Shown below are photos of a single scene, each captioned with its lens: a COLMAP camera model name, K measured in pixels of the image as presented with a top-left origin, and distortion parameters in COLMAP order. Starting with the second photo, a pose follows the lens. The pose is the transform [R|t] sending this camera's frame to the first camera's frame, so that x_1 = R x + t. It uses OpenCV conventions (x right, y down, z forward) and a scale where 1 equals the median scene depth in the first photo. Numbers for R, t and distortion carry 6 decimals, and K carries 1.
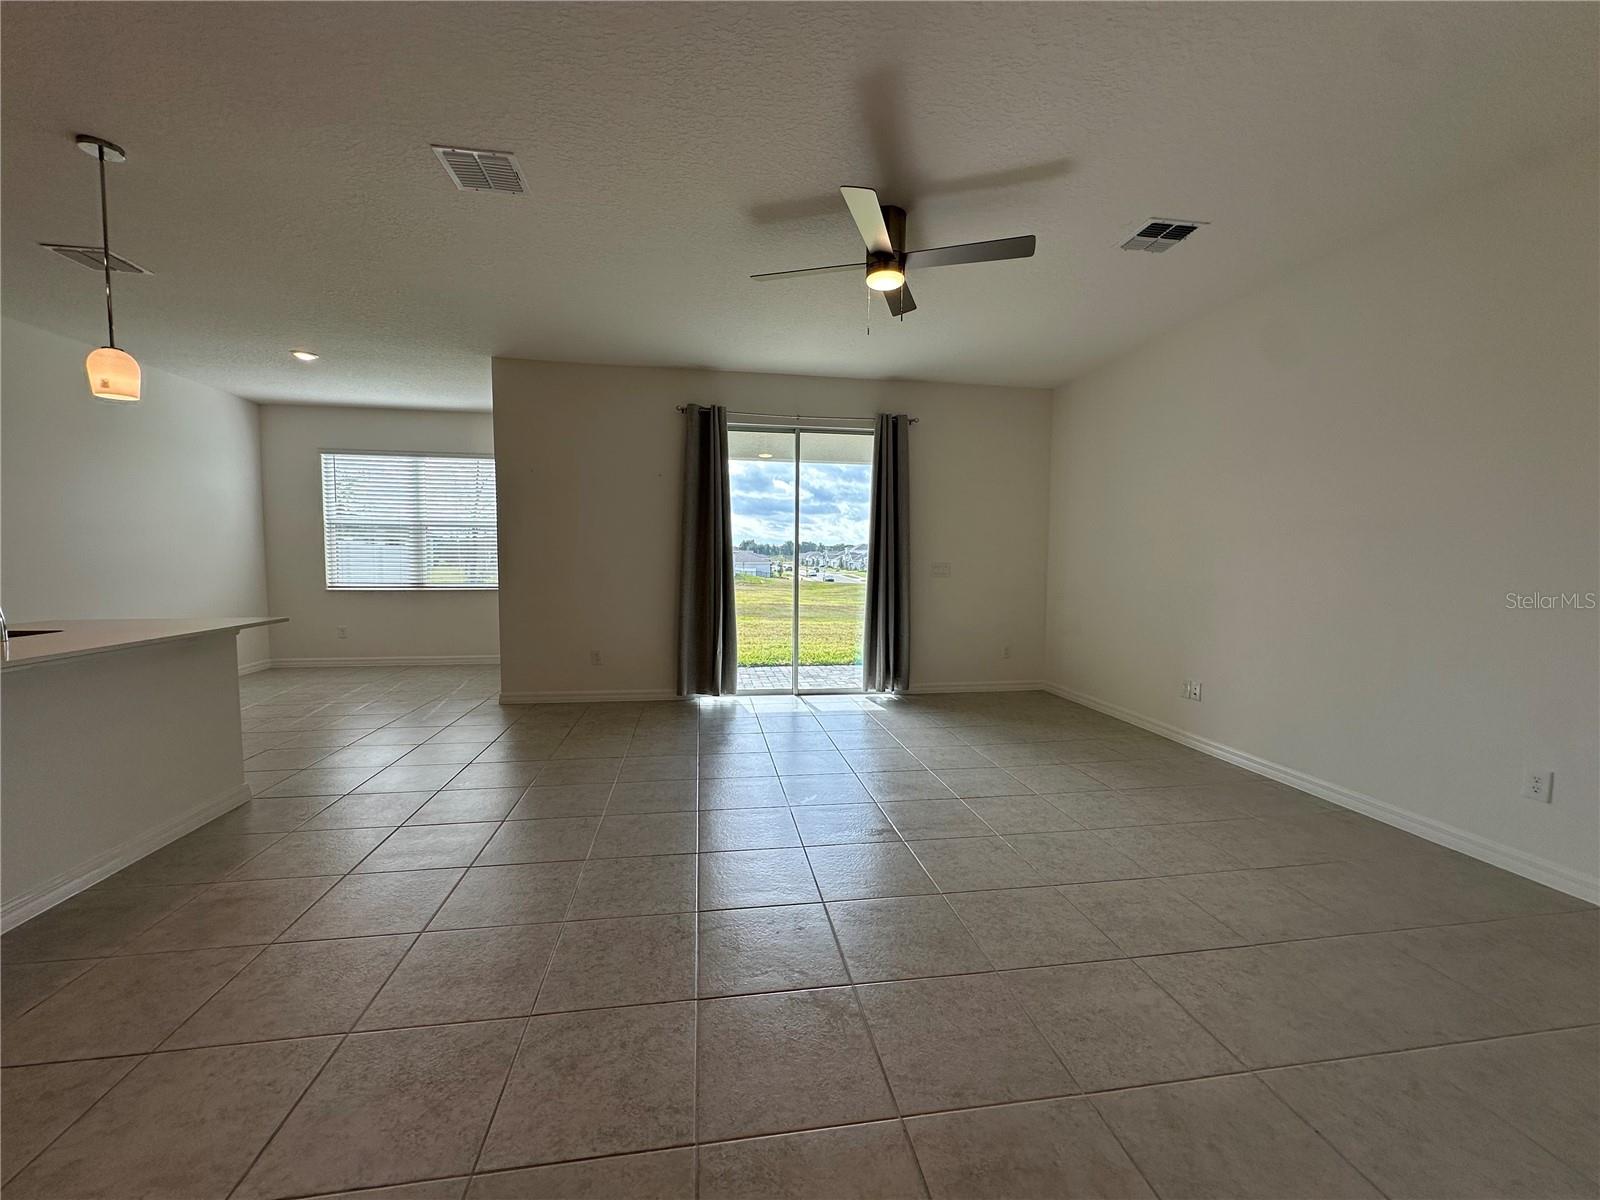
lens RADIAL K [[639.5, 0, 799.2], [0, 639.5, 599.0], [0, 0, 1]] dist [-0.006355, 0.001732]
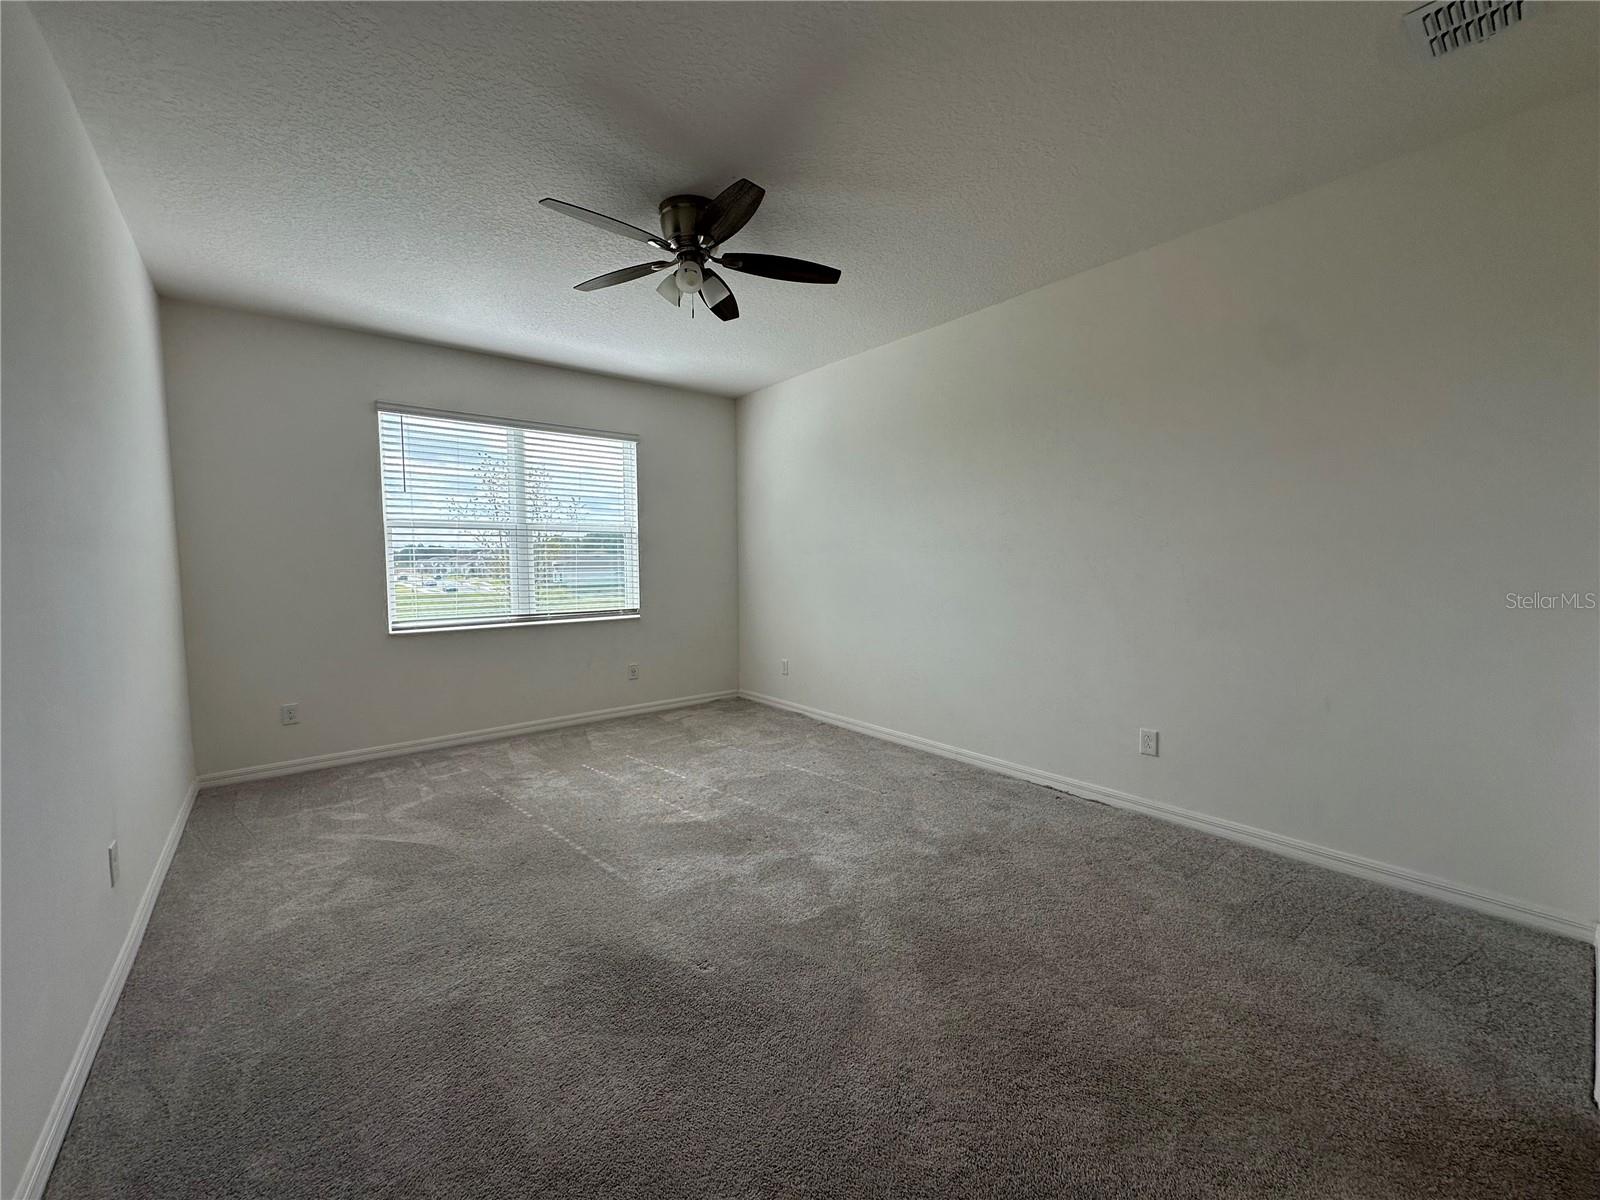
lens RADIAL K [[639.5, 0, 808.7], [0, 639.5, 592.2], [0, 0, 1]] dist [-0.006355, 0.001732]
pose [[0.840138, -0.054226, 0.539655, -0.958175], [0.061309, 0.998107, 0.004847, -0.043695], [-0.538896, 0.029013, 0.841872, 0.351980]]
